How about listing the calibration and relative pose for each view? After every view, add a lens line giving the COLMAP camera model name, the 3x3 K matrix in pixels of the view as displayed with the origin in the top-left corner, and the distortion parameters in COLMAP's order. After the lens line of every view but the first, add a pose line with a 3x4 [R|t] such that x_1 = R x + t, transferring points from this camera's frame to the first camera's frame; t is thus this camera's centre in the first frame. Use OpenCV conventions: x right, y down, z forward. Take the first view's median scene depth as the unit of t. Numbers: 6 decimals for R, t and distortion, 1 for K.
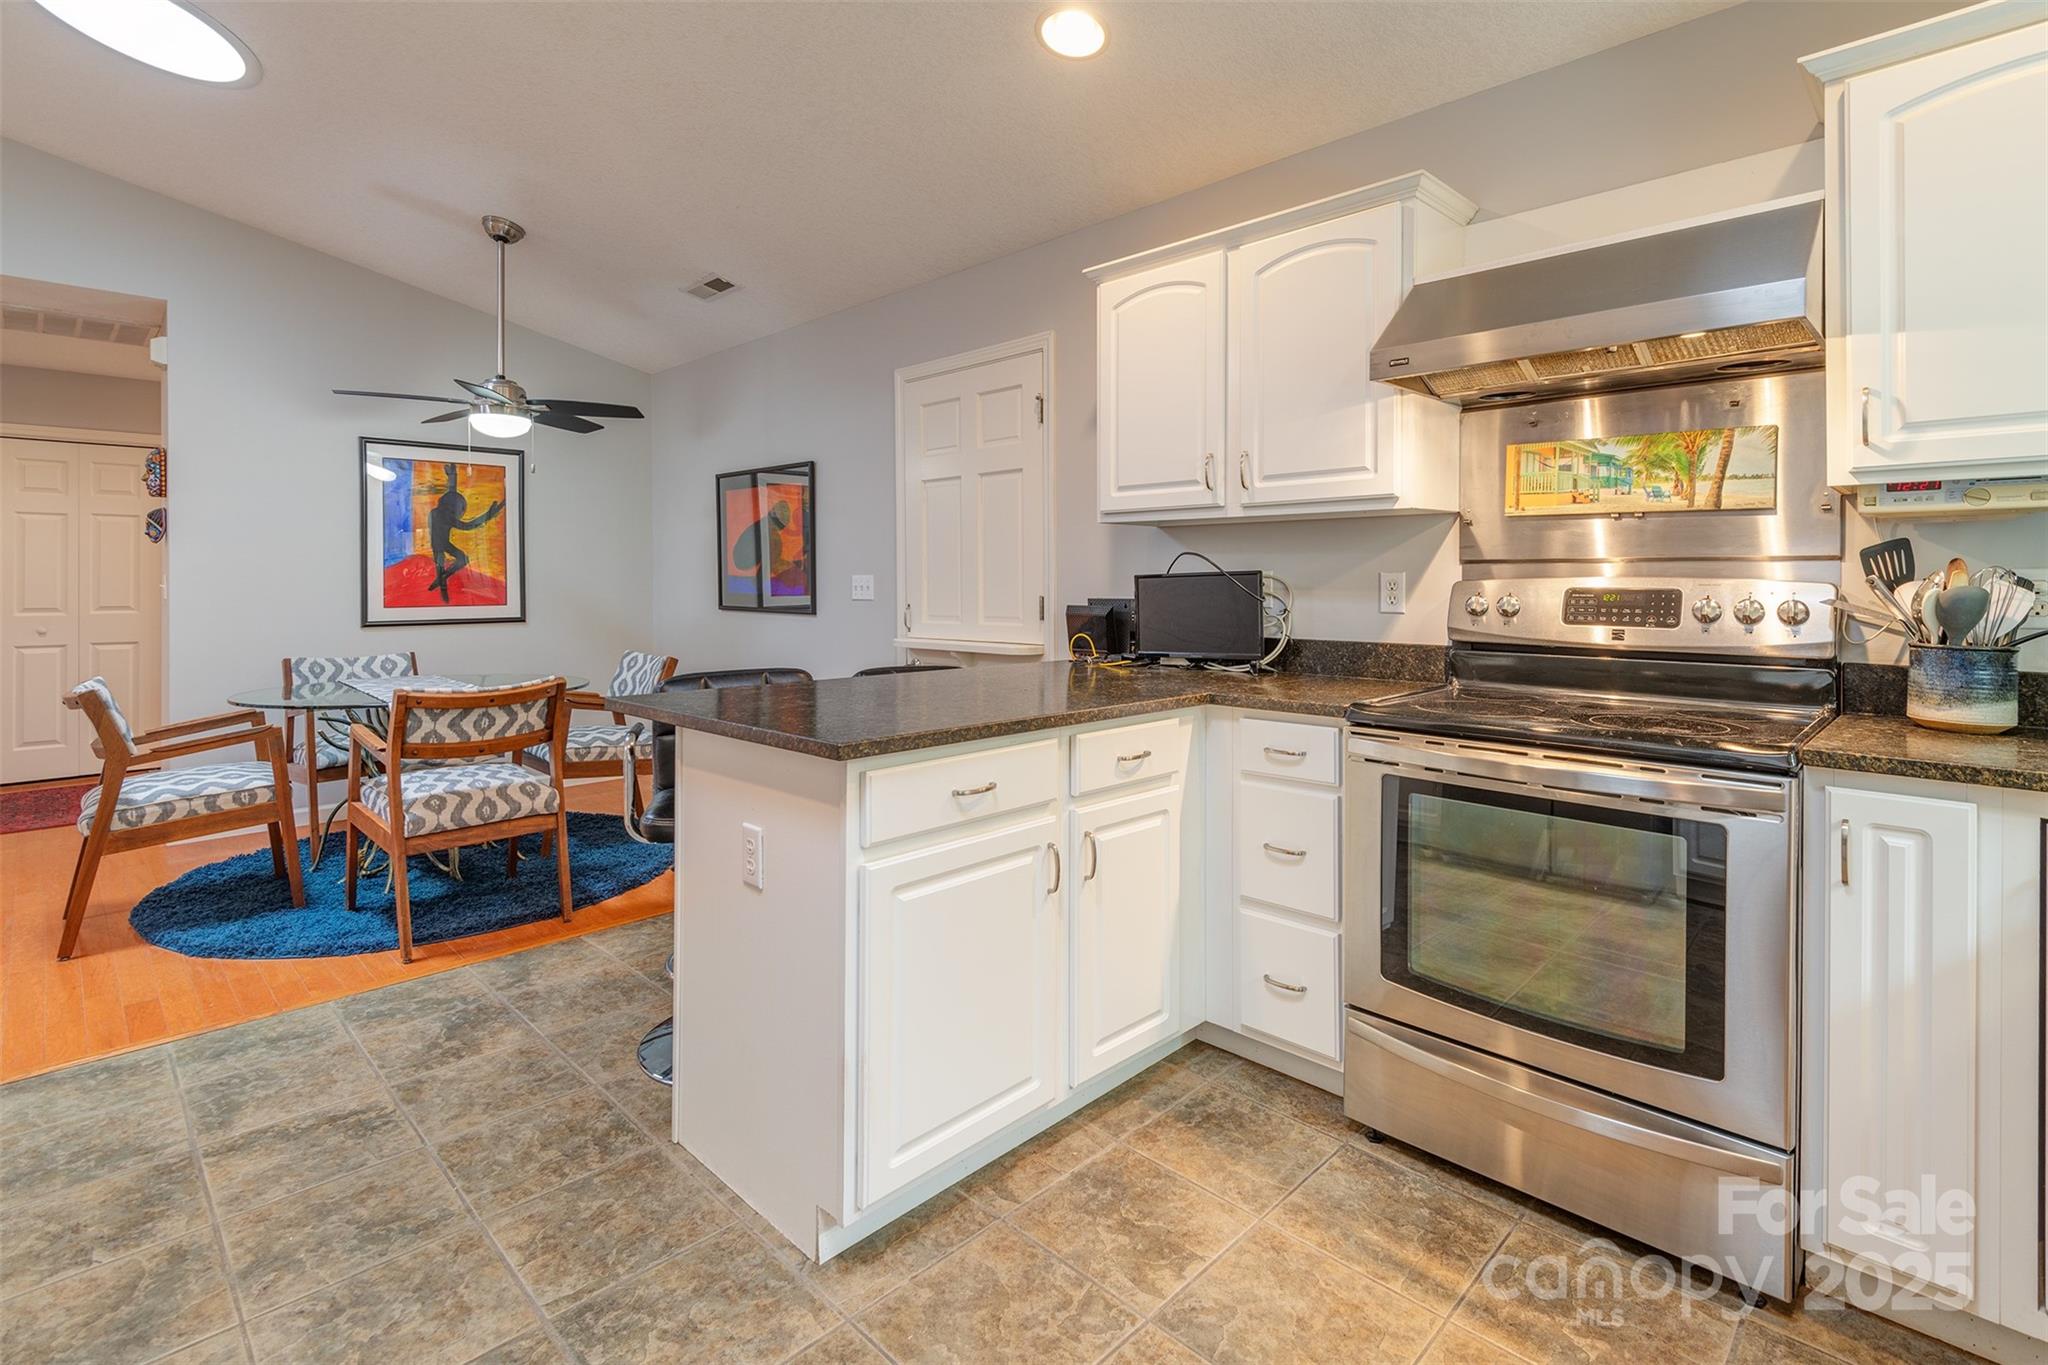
lens RADIAL K [[946.9, 0, 1032.1], [0, 946.9, 592.0], [0, 0, 1]] dist [-0.000708, -0.000691]
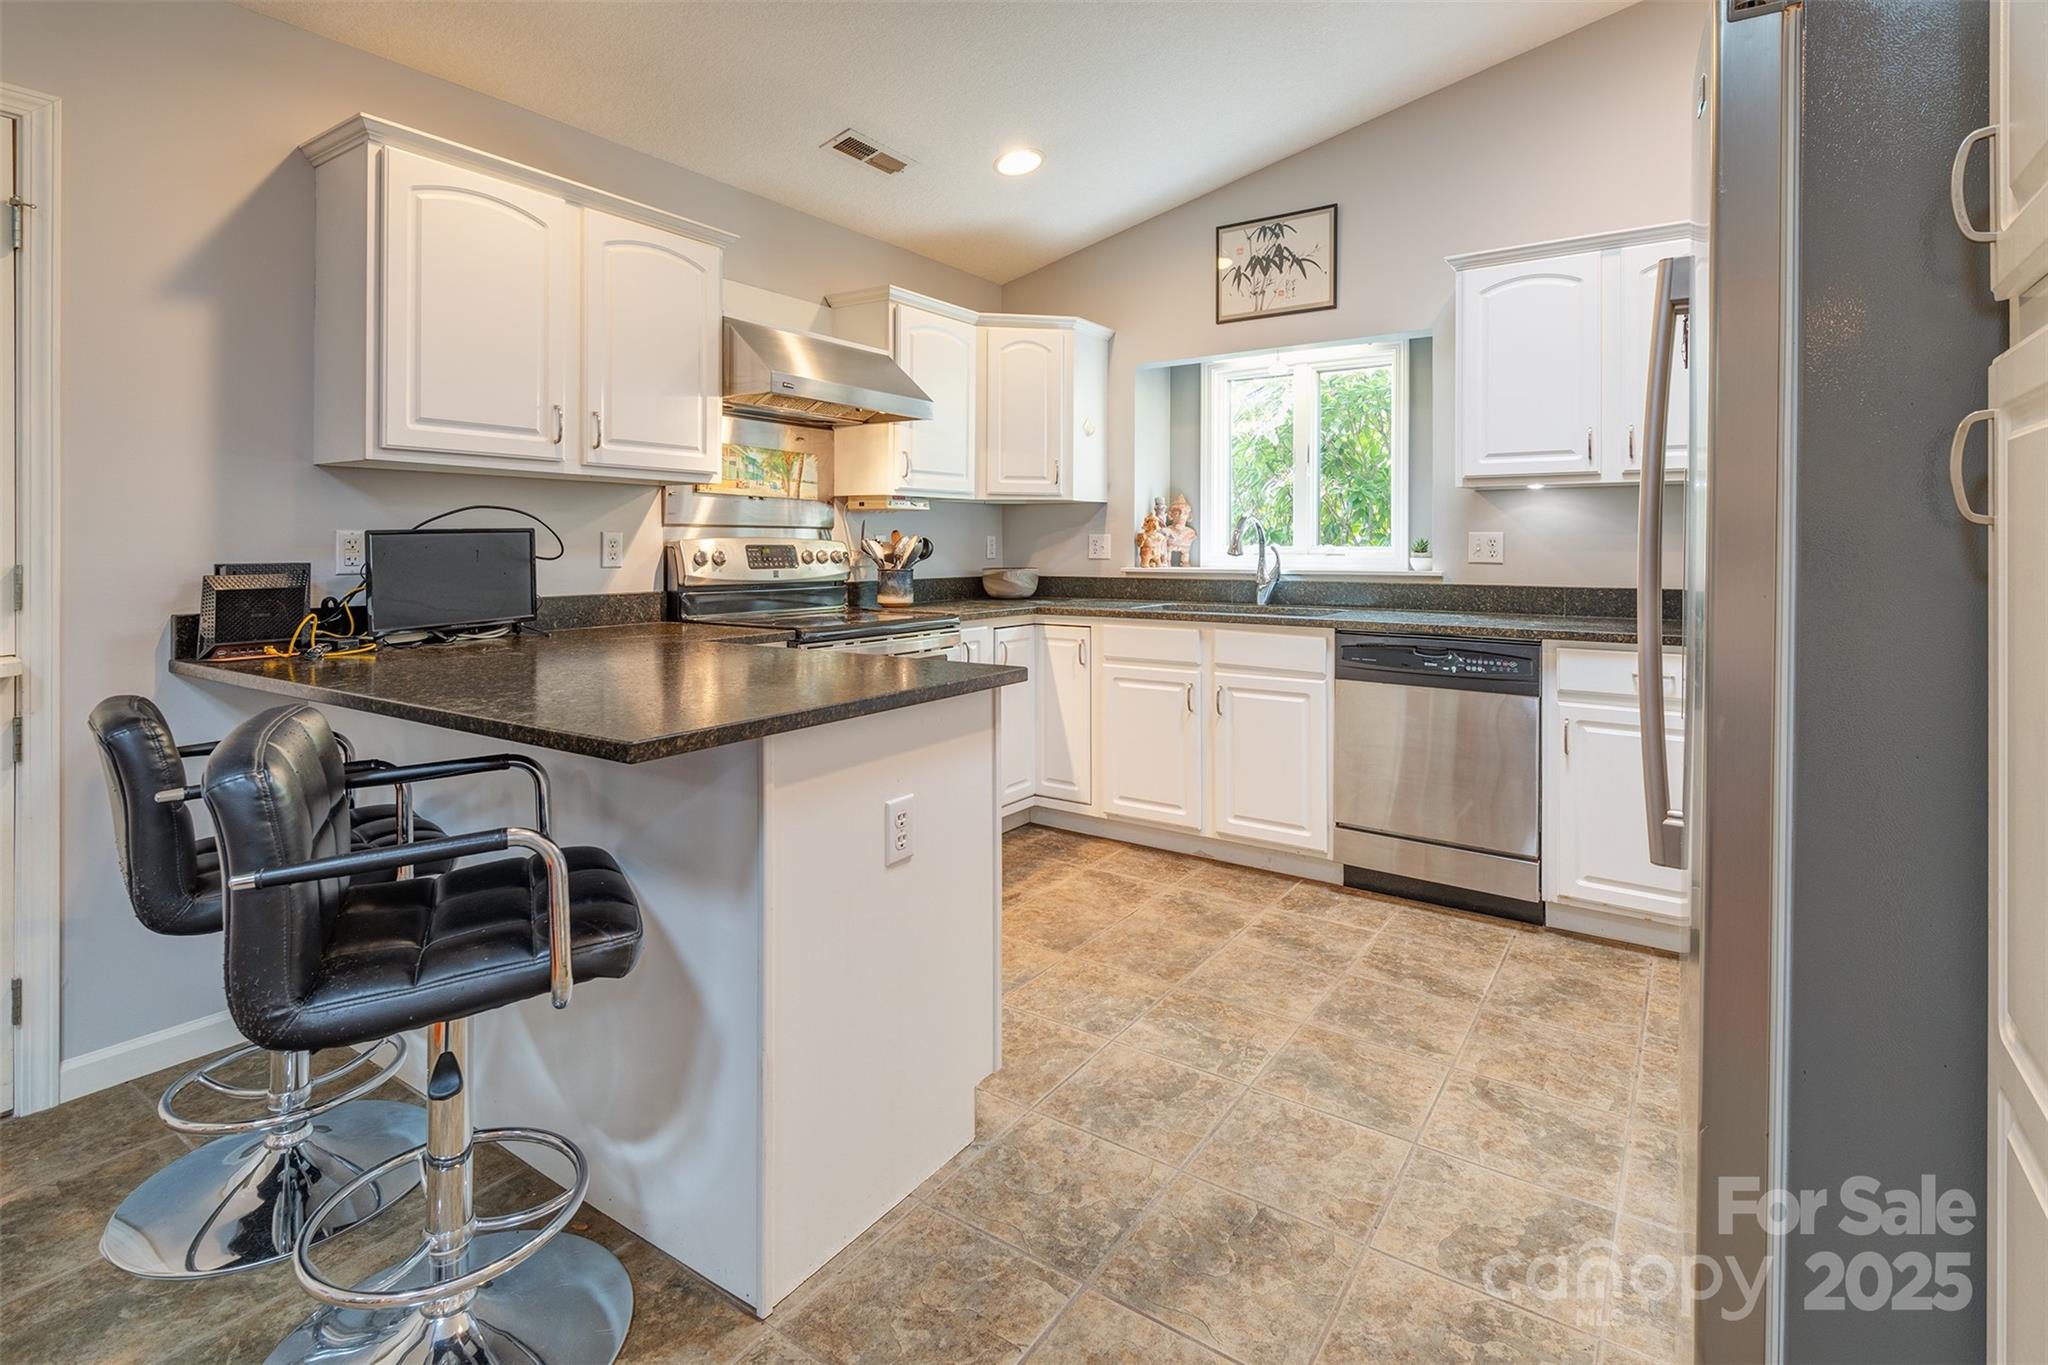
lens RADIAL K [[985.6, 0, 1011.6], [0, 985.6, 543.7], [0, 0, 1]] dist [0.031402, -0.021674]
pose [[-0.157656, 0.001443, 0.987493, -1.015323], [0.009997, 0.999950, 0.000135, -0.002188], [-0.987444, 0.009894, -0.157662, 0.817927]]
